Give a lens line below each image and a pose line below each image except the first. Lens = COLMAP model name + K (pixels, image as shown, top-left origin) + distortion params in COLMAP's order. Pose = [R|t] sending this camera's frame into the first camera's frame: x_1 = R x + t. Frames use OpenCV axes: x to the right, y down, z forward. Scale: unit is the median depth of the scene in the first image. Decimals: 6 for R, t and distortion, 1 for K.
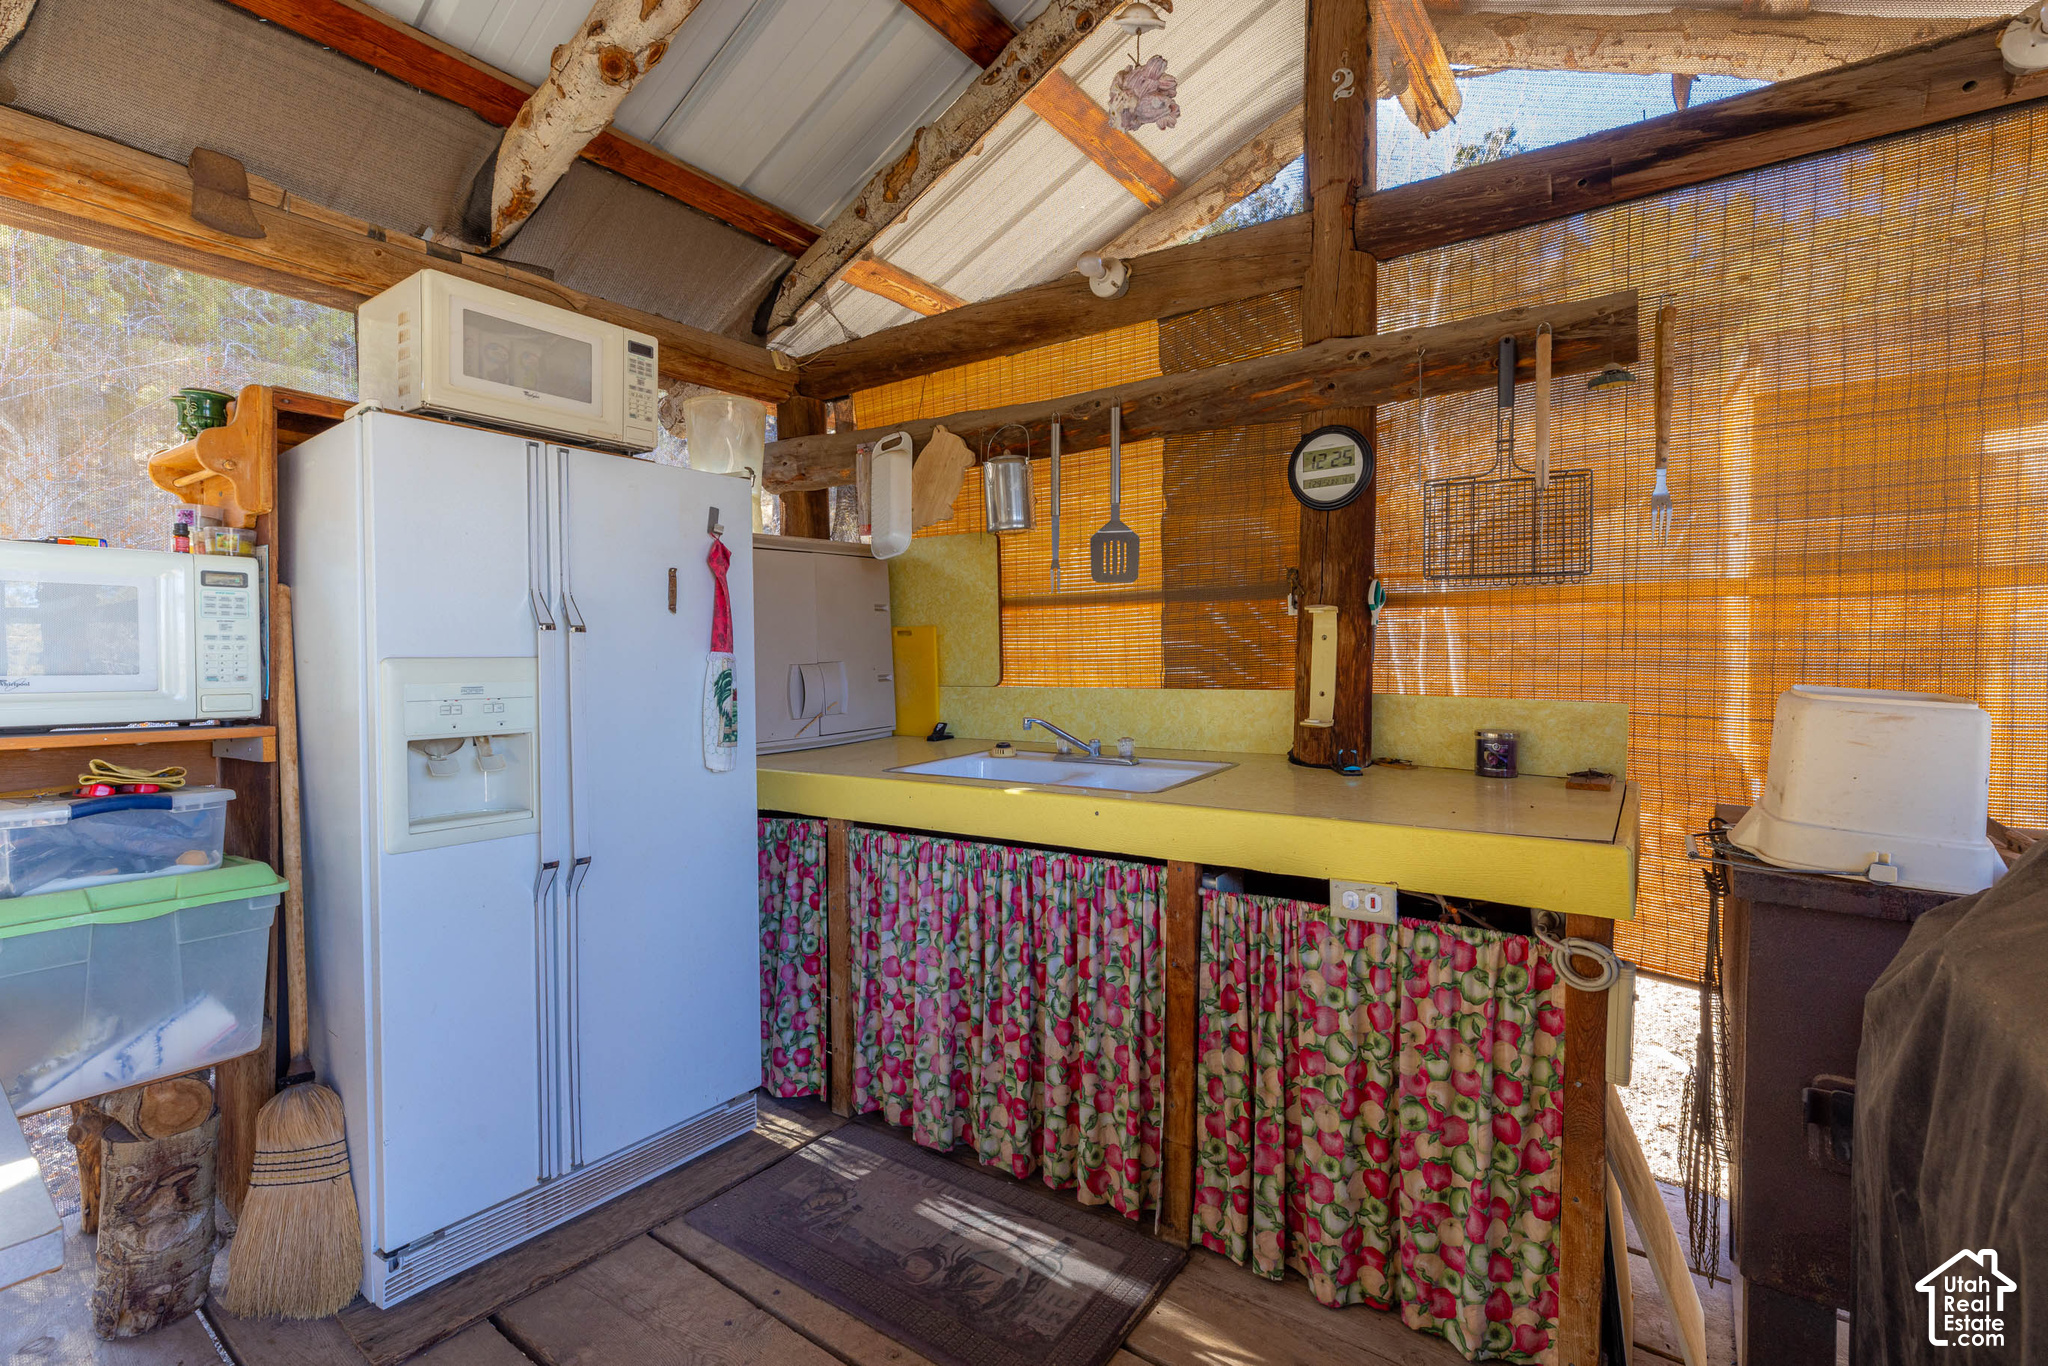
lens RADIAL K [[917.2, 0, 1021.6], [0, 917.2, 676.3], [0, 0, 1]] dist [0.000258, 0.001079]
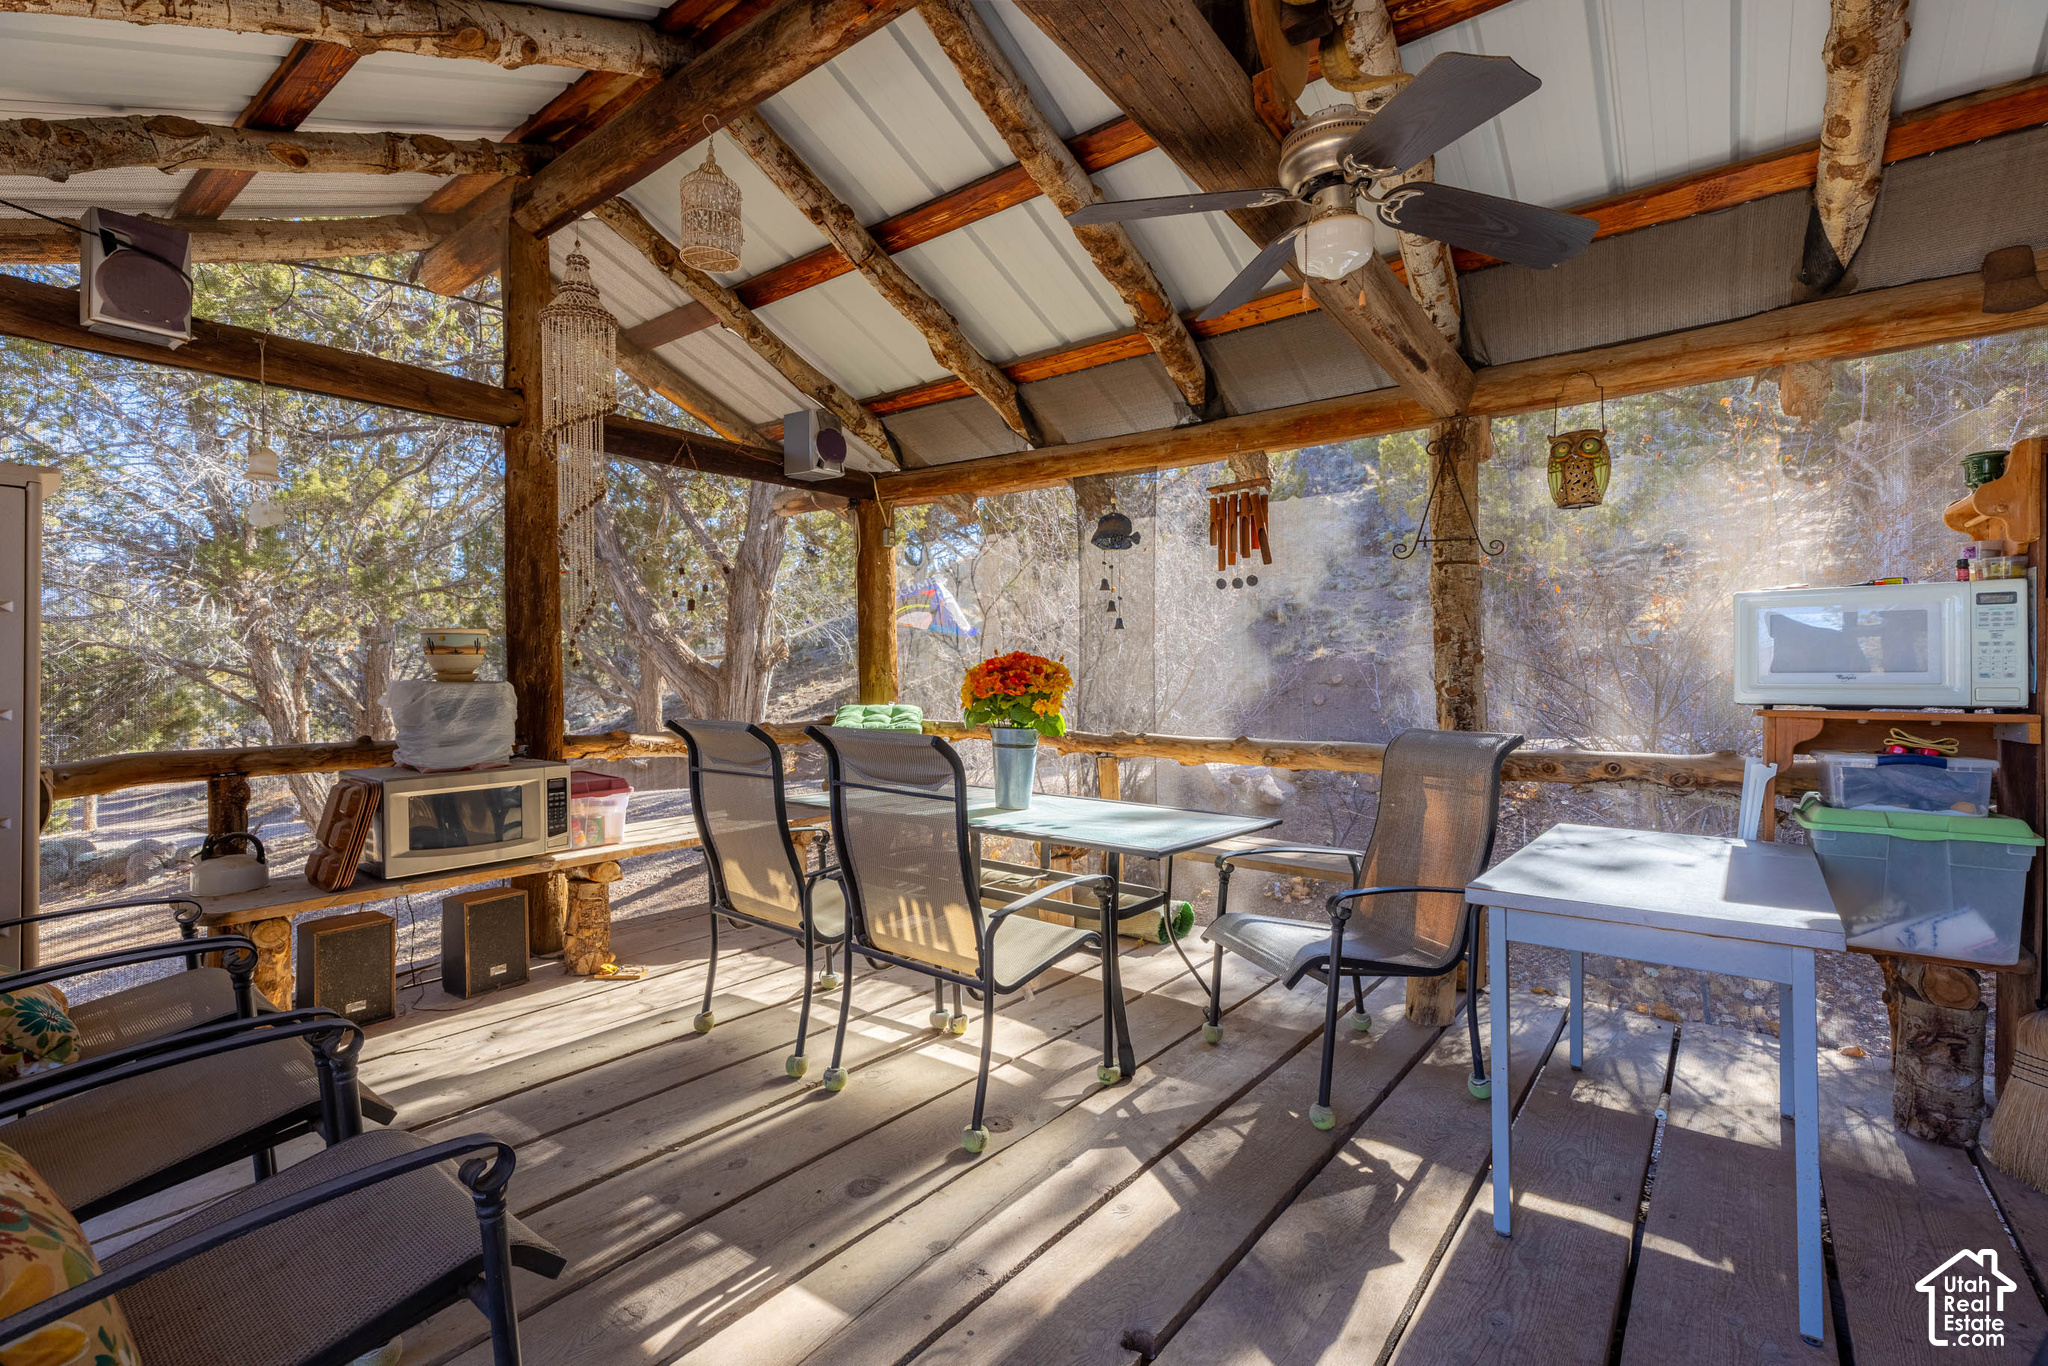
lens RADIAL K [[917.2, 0, 1022.1], [0, 917.2, 673.8], [0, 0, 1]] dist [0.000258, 0.001079]
pose [[-0.012832, 0.001718, -0.999916, 0.433184], [-0.010076, 0.999948, 0.001848, 0.011487], [0.999867, 0.010099, -0.012814, -0.344674]]
